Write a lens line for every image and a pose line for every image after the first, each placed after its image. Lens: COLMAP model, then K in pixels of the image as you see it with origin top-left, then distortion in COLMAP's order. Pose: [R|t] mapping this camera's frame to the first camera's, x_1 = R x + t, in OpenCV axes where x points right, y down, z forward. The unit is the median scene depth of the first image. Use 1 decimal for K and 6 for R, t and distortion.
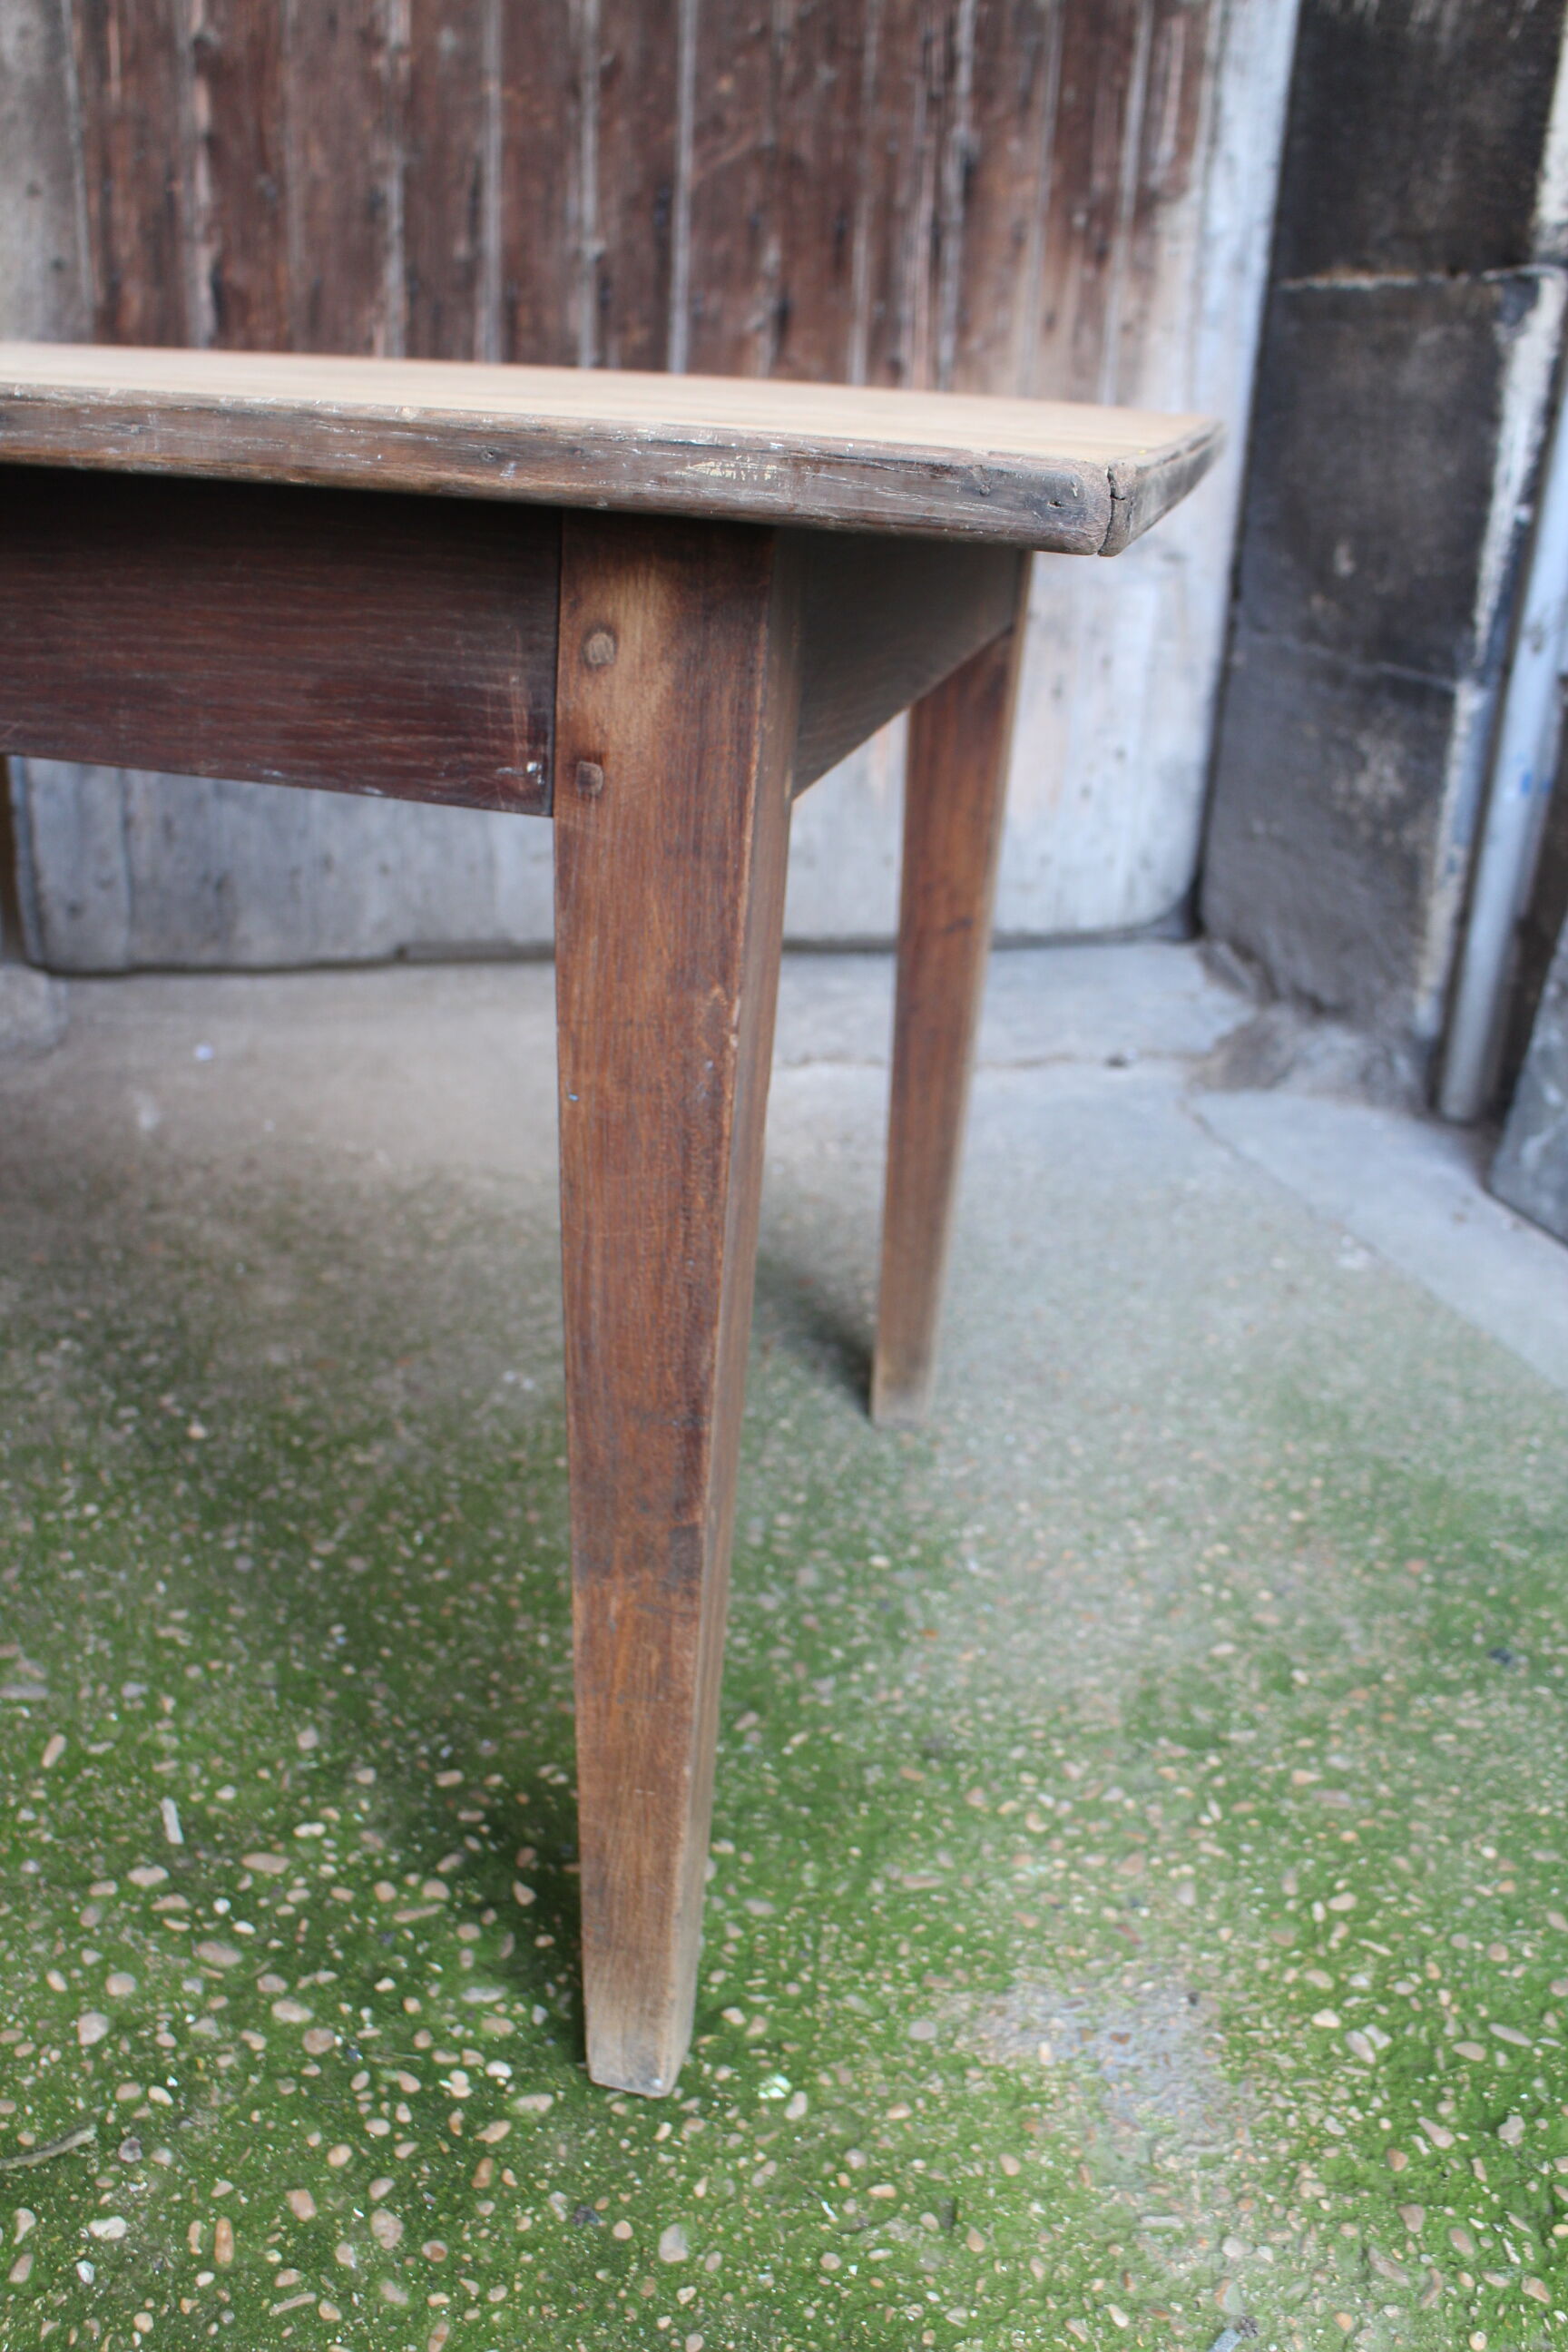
lens RADIAL K [[1958.5, 0, 787.6], [0, 1958.5, 1193.3], [0, 0, 1]] dist [-0.165434, 0.127100]
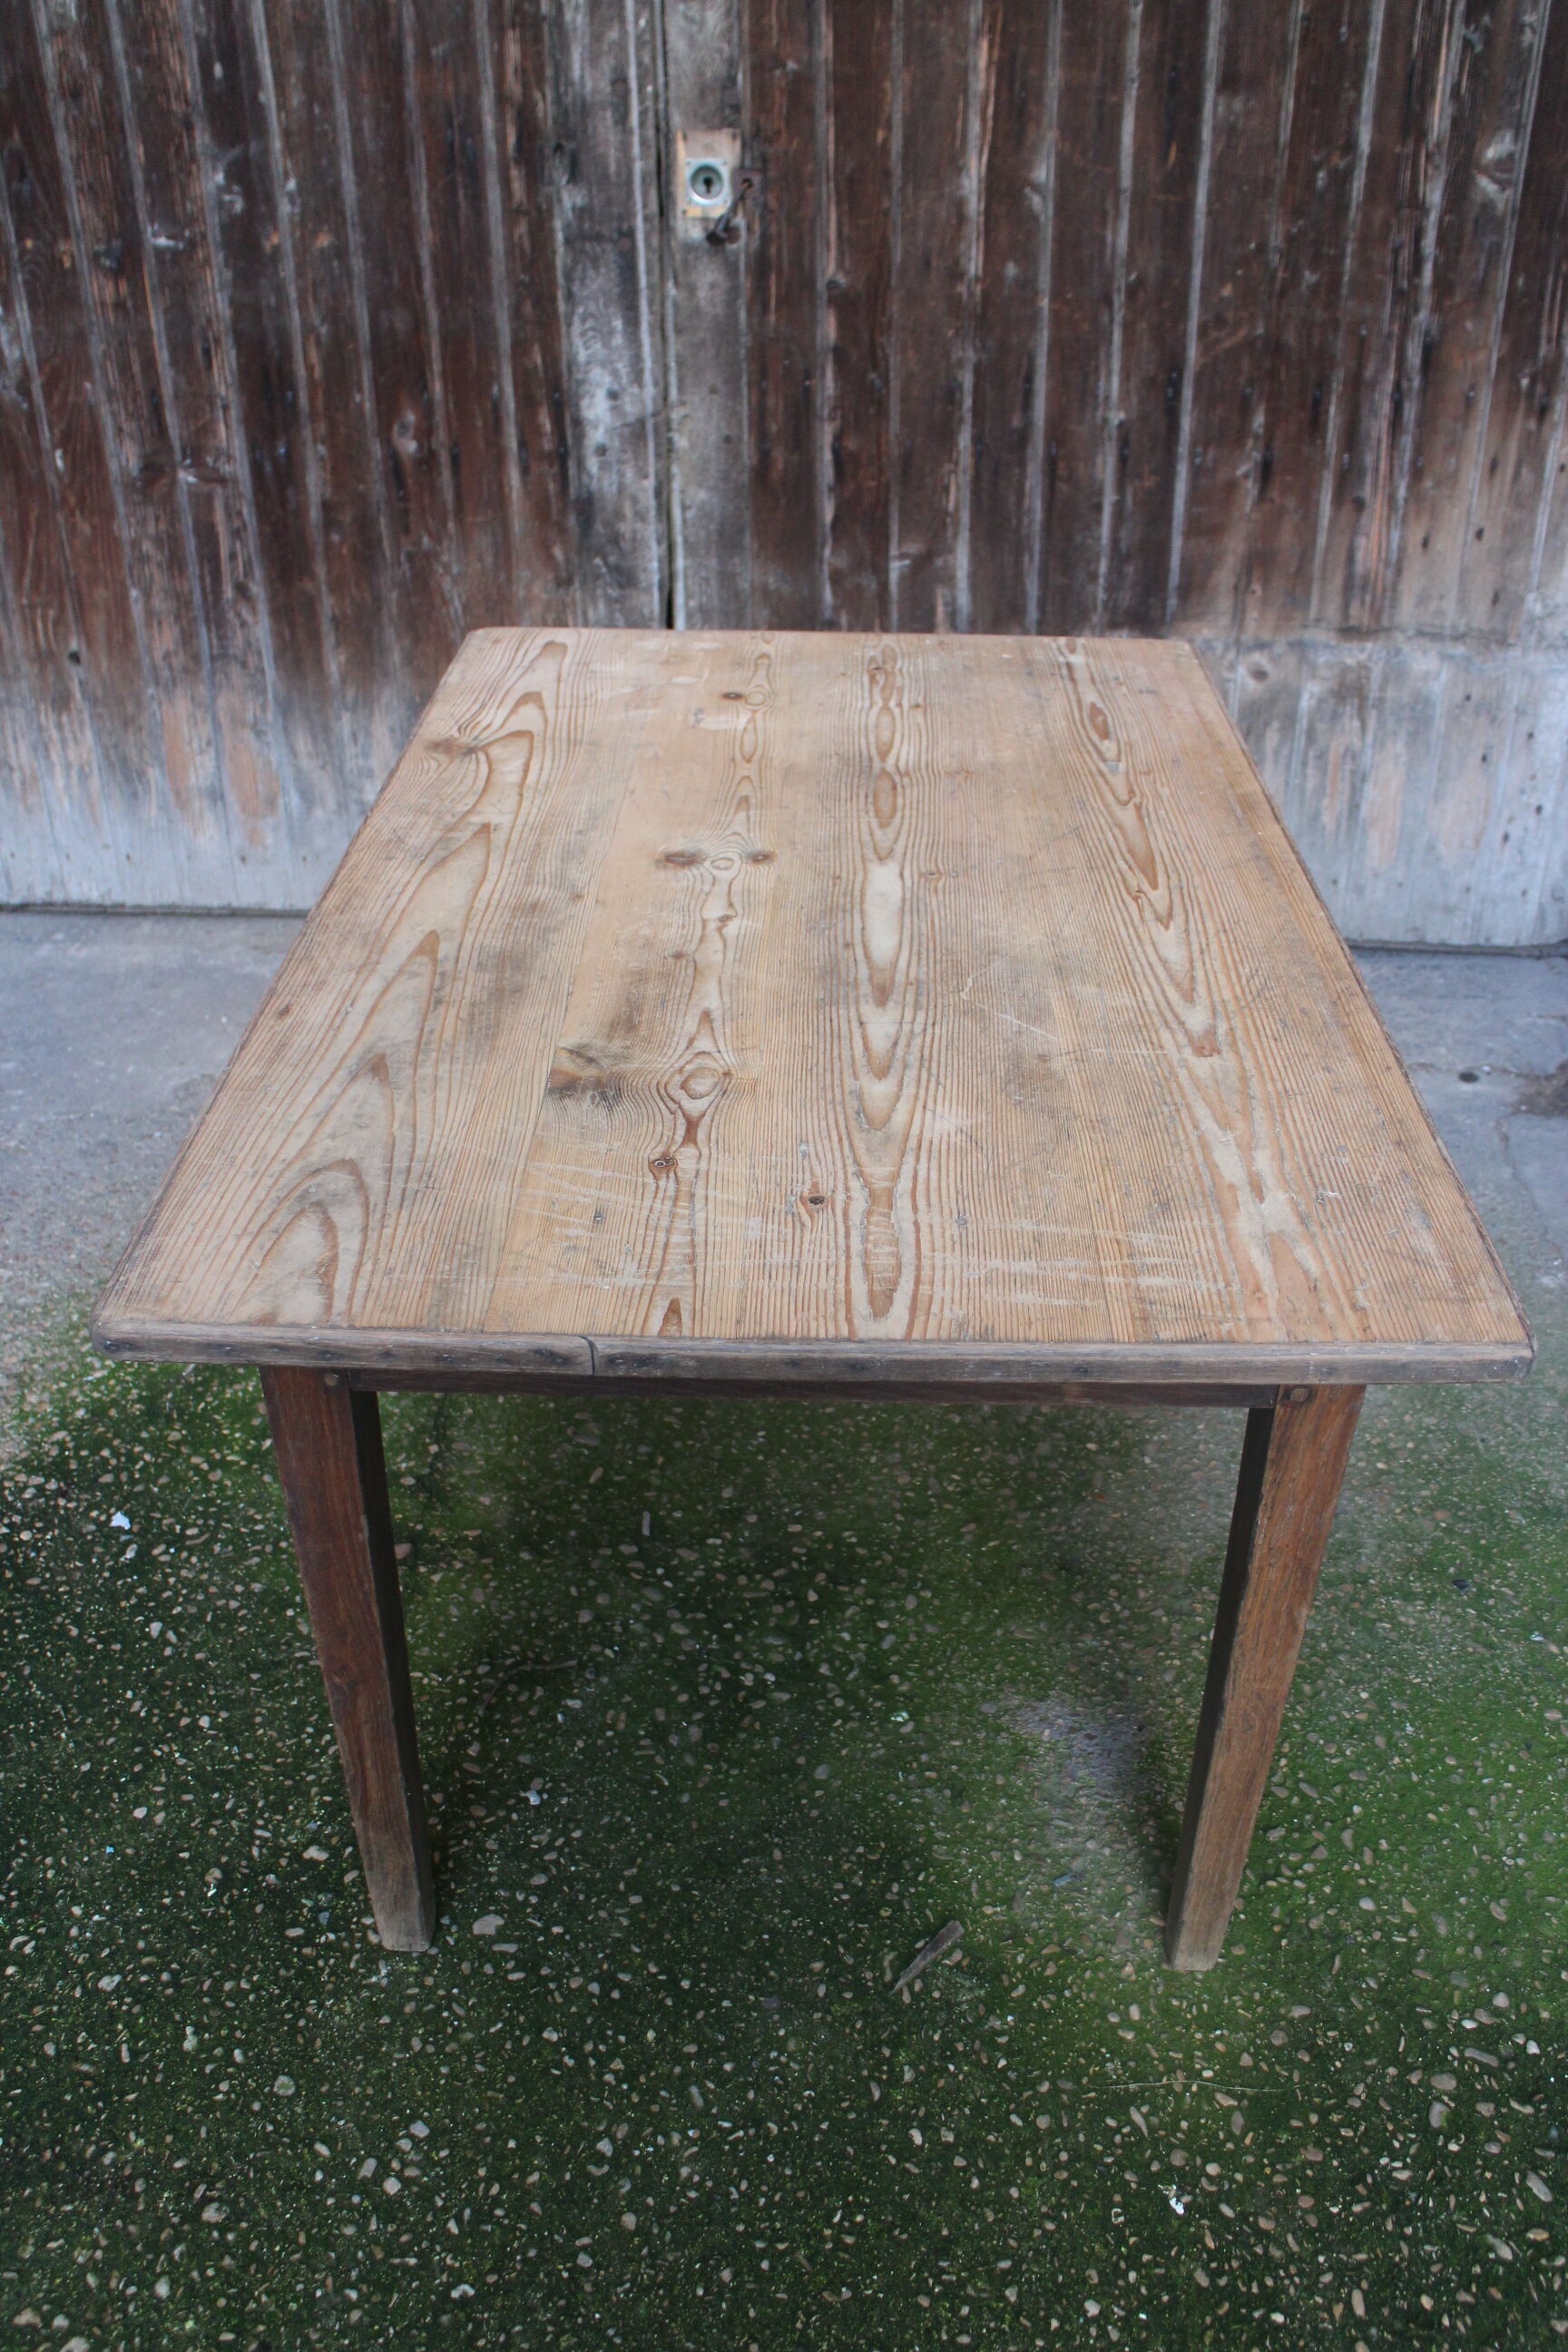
lens RADIAL K [[1958.5, 0, 782.8], [0, 1958.5, 1202.7], [0, 0, 1]] dist [-0.165434, 0.127100]
pose [[0.926505, 0.143116, -0.348003, 0.318096], [-0.092655, 0.983141, 0.157637, -0.223285], [0.364696, -0.113807, 0.924145, -0.523716]]
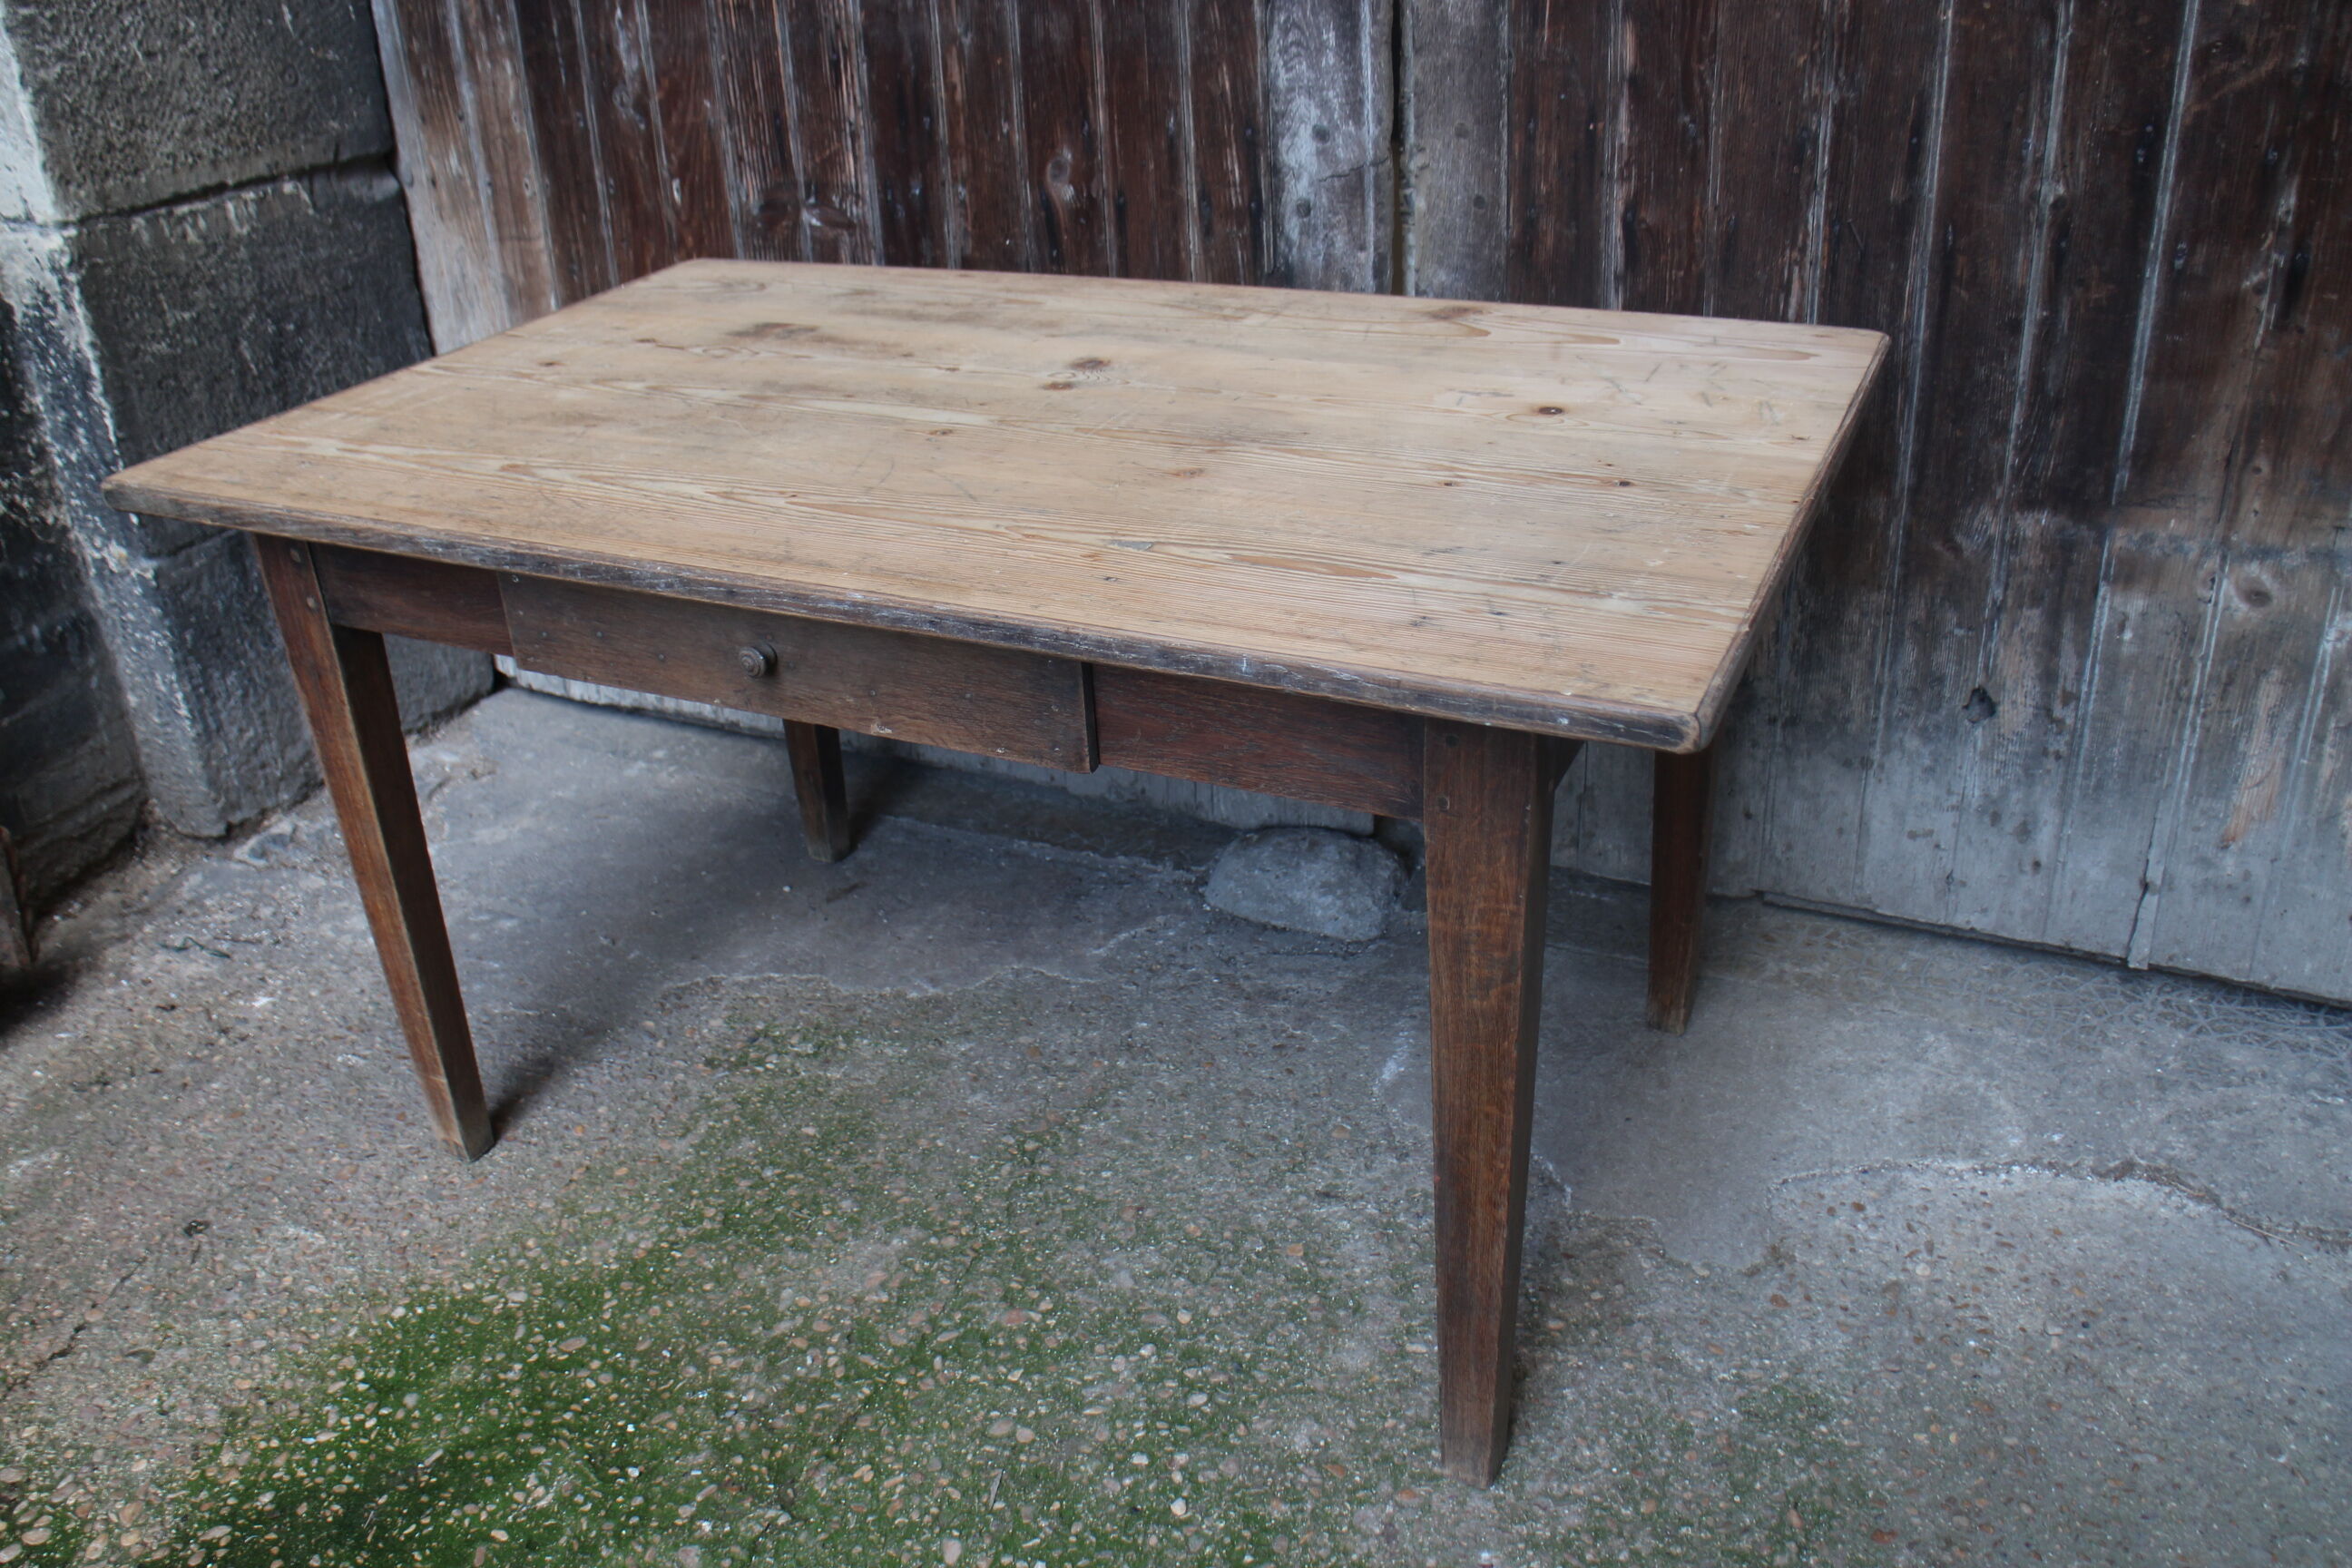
lens RADIAL K [[1958.5, 0, 1202.8], [0, 1958.5, 767.0], [0, 0, 1]] dist [-0.165434, 0.127100]
pose [[0.754045, 0.214404, -0.620844, 0.277456], [-0.183173, 0.976366, 0.114709, -0.401884], [0.630765, 0.027226, 0.775496, 0.160630]]
